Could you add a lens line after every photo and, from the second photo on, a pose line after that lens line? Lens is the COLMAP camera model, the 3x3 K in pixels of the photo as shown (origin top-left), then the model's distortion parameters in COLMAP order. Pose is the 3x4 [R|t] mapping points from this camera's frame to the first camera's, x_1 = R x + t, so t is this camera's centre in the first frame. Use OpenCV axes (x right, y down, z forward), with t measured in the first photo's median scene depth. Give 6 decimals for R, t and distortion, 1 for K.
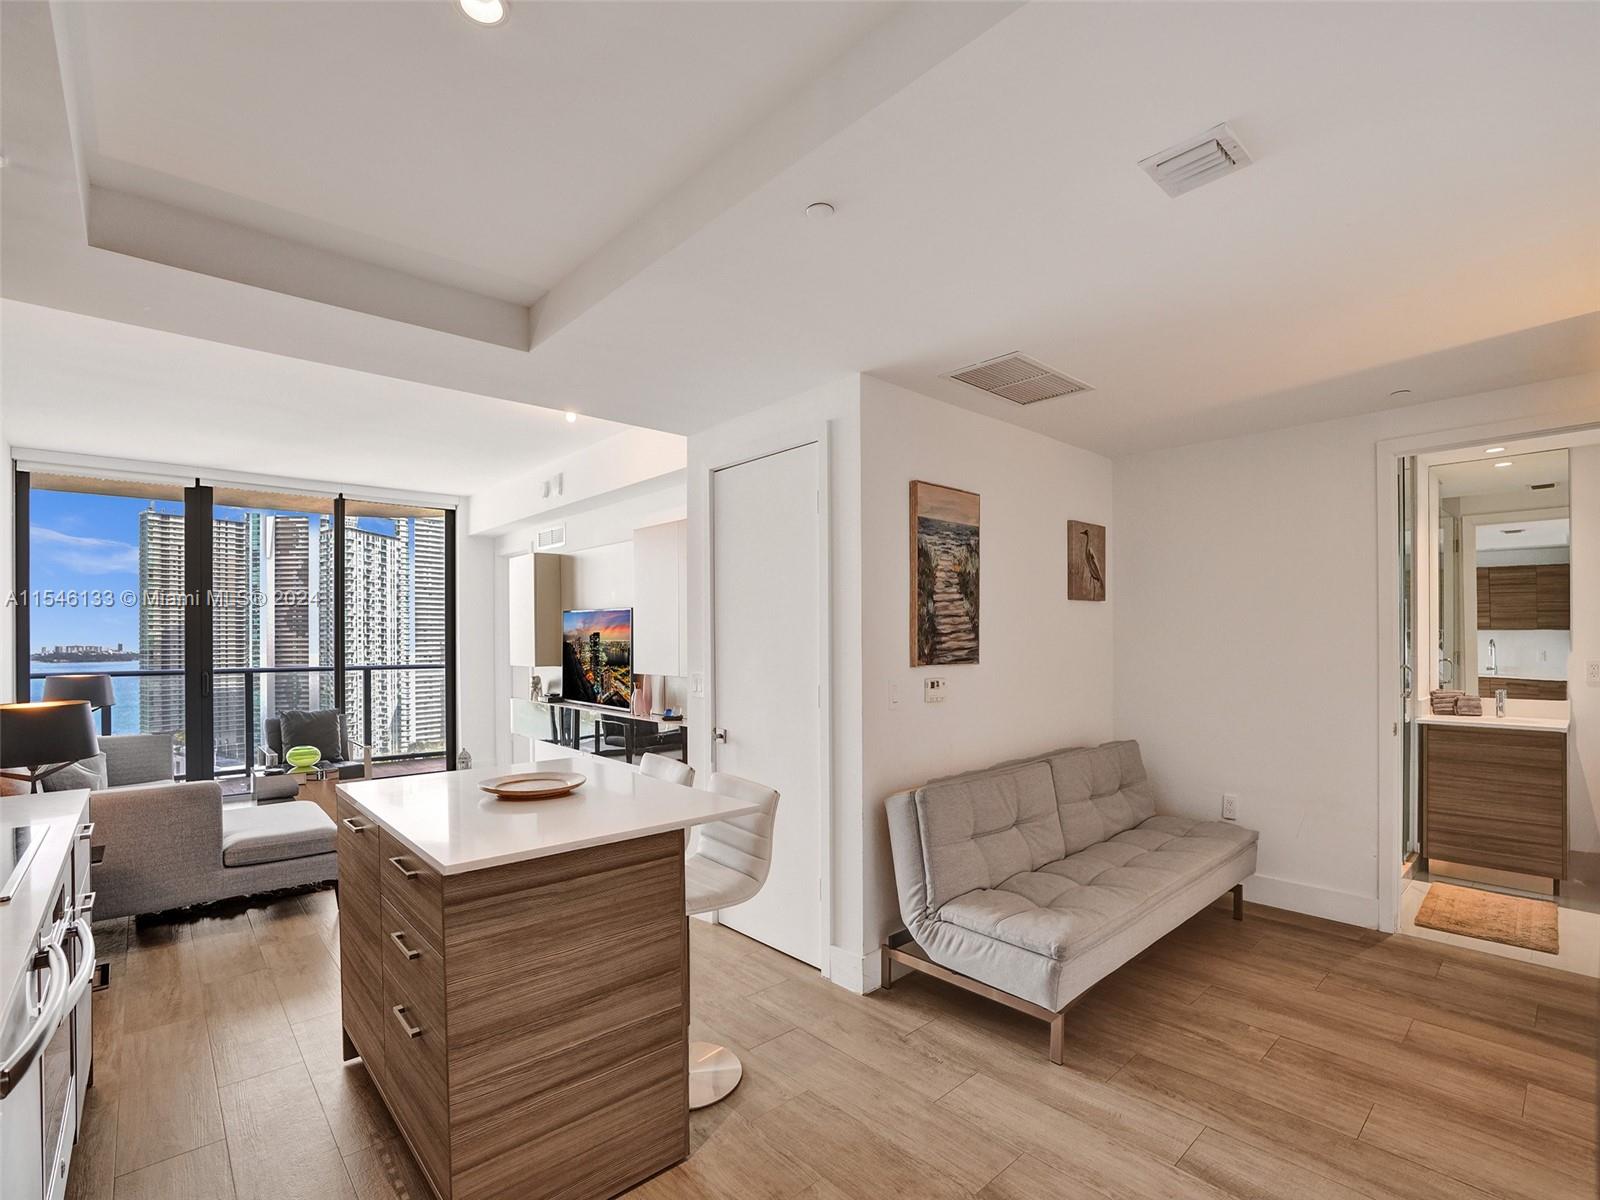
lens RADIAL K [[758.7, 0, 789.0], [0, 758.7, 623.6], [0, 0, 1]] dist [-0.052066, 0.018457]
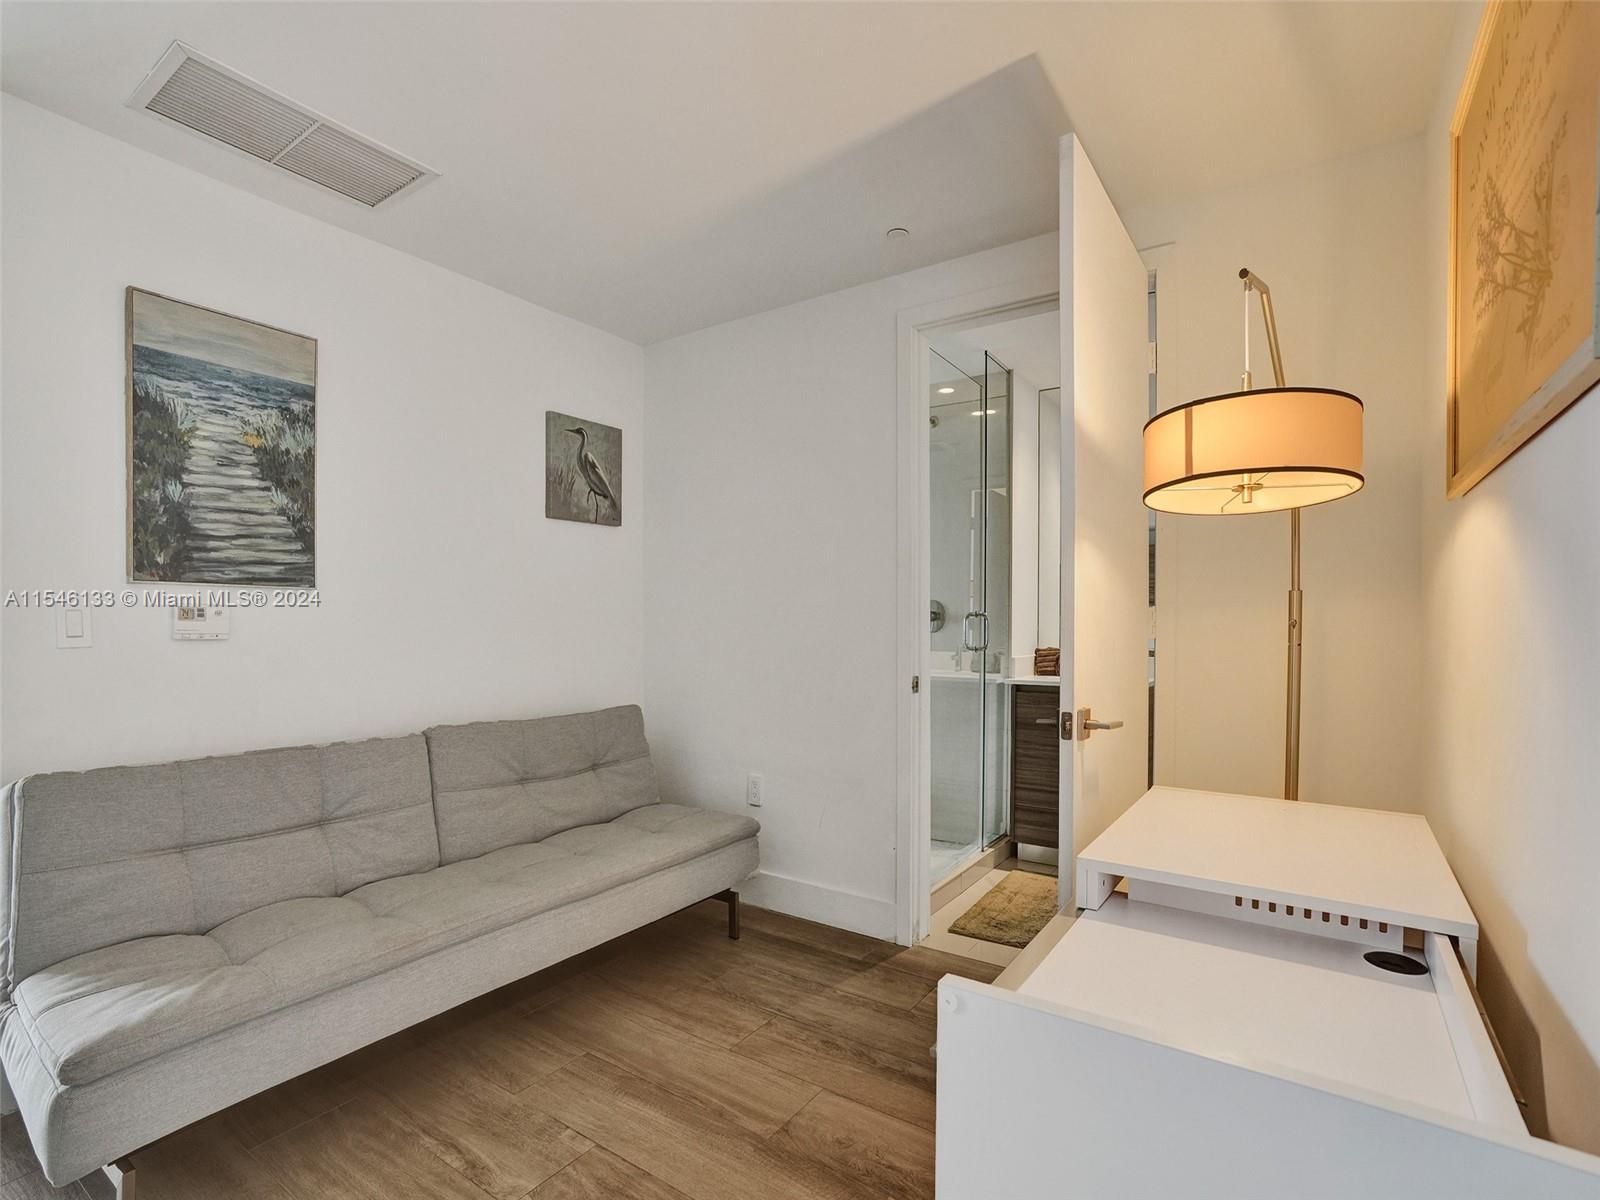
lens RADIAL K [[758.7, 0, 796.5], [0, 758.7, 616.0], [0, 0, 1]] dist [-0.052066, 0.018457]
pose [[0.975983, 0.012320, 0.217496, 0.543966], [-0.013952, 0.999885, 0.005970, 0.069692], [-0.217397, -0.008861, 0.976043, 0.259311]]
